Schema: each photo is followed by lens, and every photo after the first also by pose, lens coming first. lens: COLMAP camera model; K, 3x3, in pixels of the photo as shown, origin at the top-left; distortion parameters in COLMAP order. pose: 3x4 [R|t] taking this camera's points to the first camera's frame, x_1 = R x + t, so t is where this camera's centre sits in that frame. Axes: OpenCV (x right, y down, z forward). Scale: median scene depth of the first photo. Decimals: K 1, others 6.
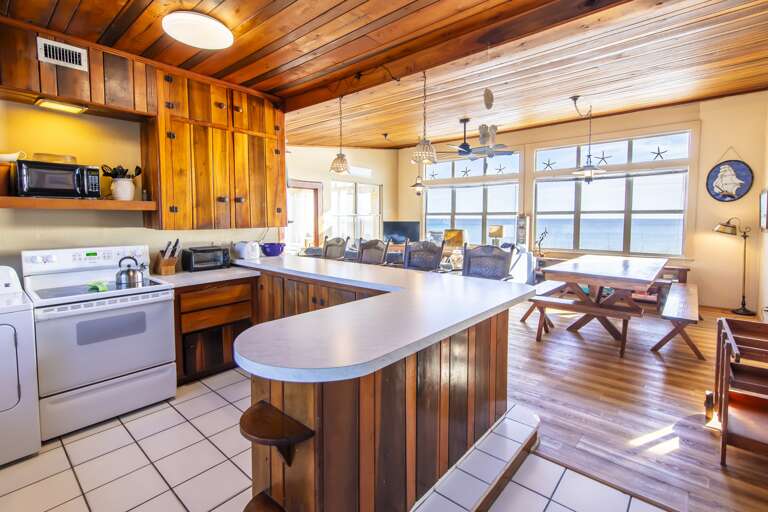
lens RADIAL K [[365.4, 0, 386.5], [0, 365.4, 239.8], [0, 0, 1]] dist [0.004984, -0.001020]
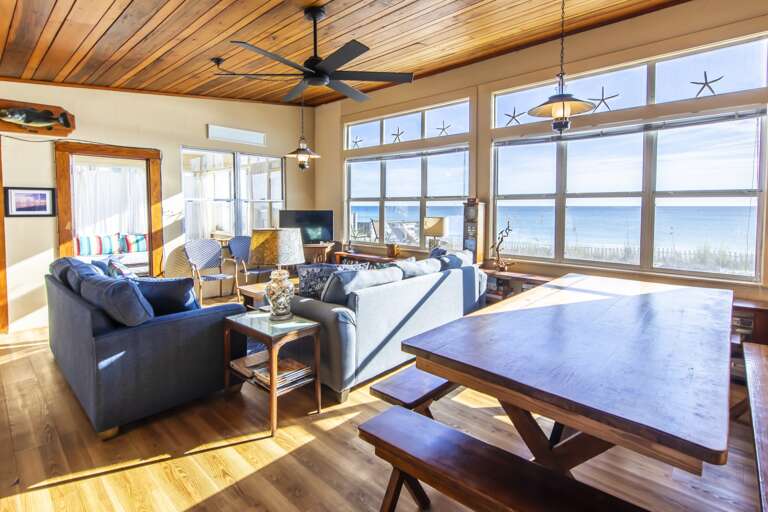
lens RADIAL K [[383.4, 0, 379.8], [0, 383.4, 222.6], [0, 0, 1]] dist [0.005171, -0.000070]
pose [[0.999439, 0.001171, -0.033473, 0.475029], [-0.001690, 0.999879, -0.015462, -0.040308], [0.033451, 0.015509, 0.999320, 0.705707]]
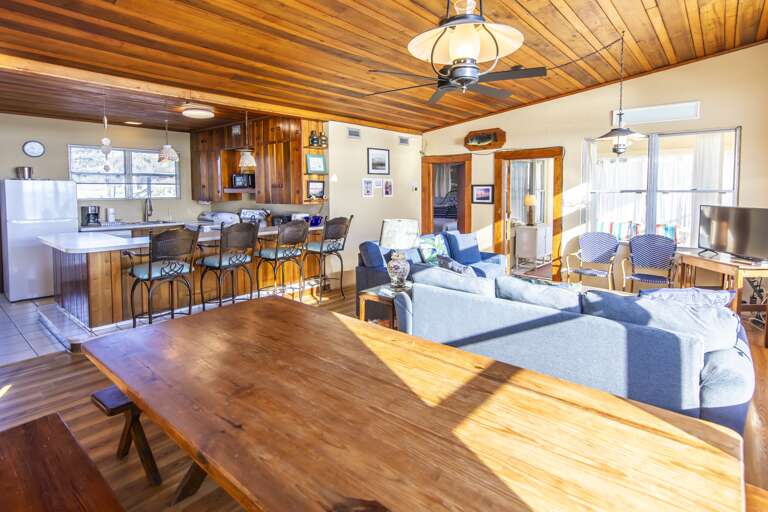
lens RADIAL K [[393.0, 0, 394.6], [0, 393.0, 214.0], [0, 0, 1]] dist [0.017769, -0.002646]
pose [[0.012544, 0.059675, -0.998139, 1.218782], [-0.056619, 0.996658, 0.058875, -0.109592], [0.998317, 0.055775, 0.015881, 1.382909]]
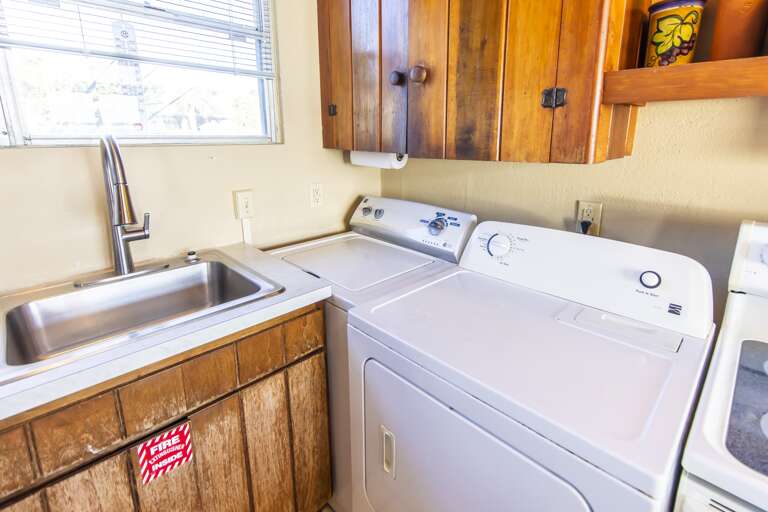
lens RADIAL K [[365.4, 0, 404.8], [0, 365.4, 217.7], [0, 0, 1]] dist [0.004984, -0.001020]
pose [[-0.054647, 0.209900, -0.976195, -0.425583], [-0.070537, 0.974401, 0.213463, -0.019886], [0.996011, 0.080523, -0.038443, 0.464869]]
